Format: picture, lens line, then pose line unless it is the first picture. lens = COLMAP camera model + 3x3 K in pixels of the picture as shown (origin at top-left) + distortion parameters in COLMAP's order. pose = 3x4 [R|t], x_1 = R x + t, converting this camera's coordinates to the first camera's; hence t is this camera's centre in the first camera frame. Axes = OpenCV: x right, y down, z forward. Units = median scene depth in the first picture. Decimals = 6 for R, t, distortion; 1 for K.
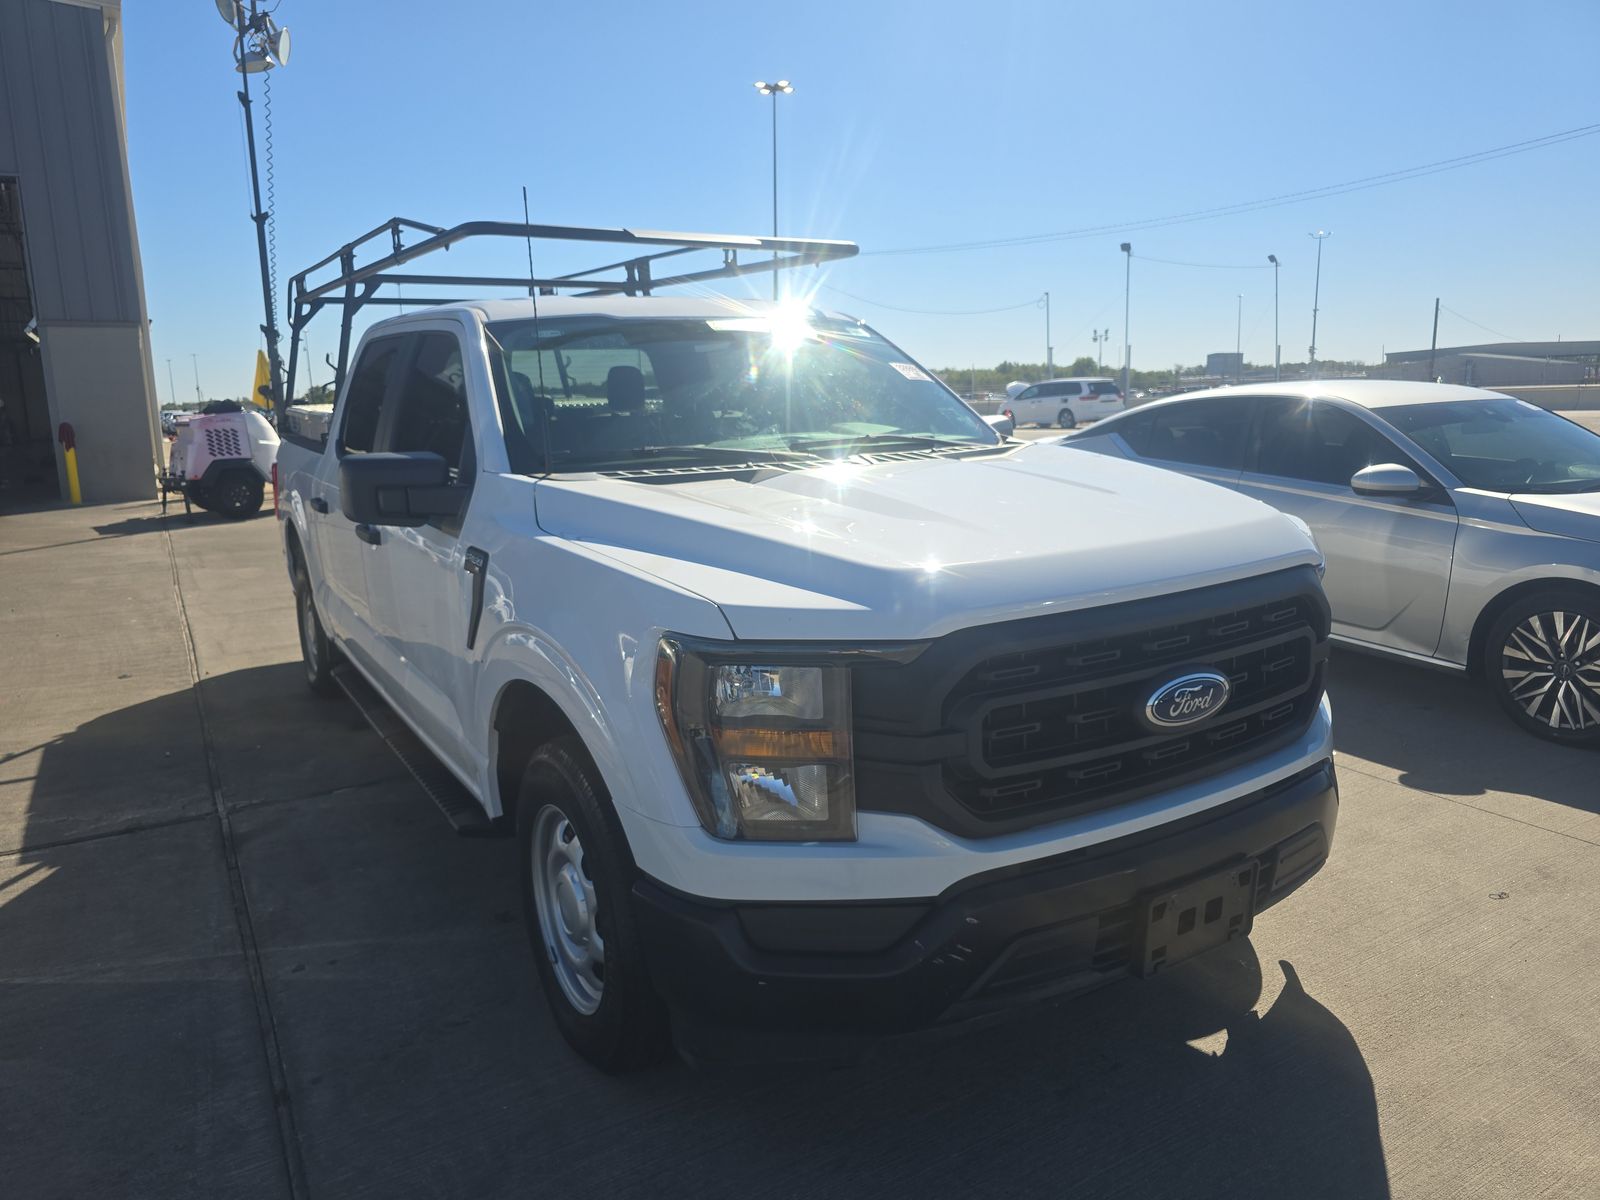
lens RADIAL K [[1096.9, 0, 800.0], [0, 1096.9, 600.0], [0, 0, 1]] dist [0.006657, 0.002472]
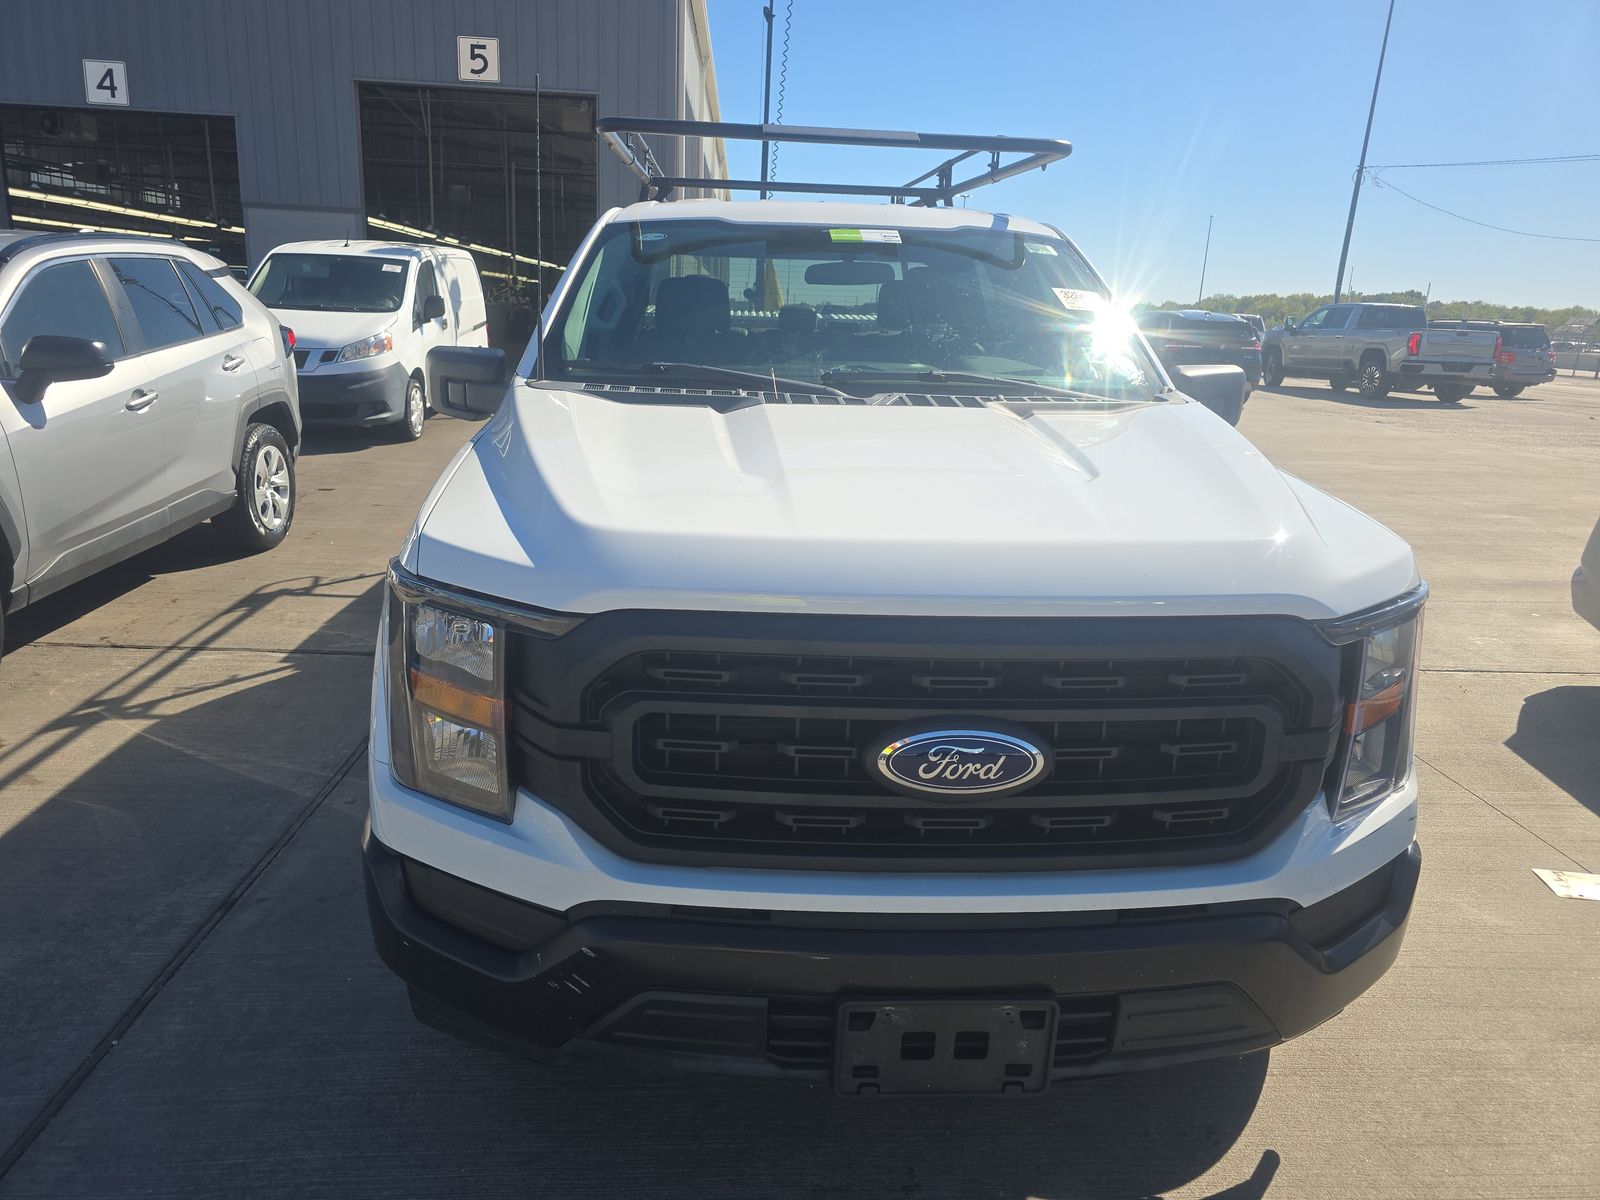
lens RADIAL K [[1079.9, 0, 793.3], [0, 1079.9, 599.8], [0, 0, 1]] dist [0.036194, -0.025311]
pose [[0.879843, 0.181252, -0.439345, 0.538900], [-0.148811, 0.983002, 0.107525, -0.075351], [0.451367, -0.029226, 0.891860, 0.298342]]
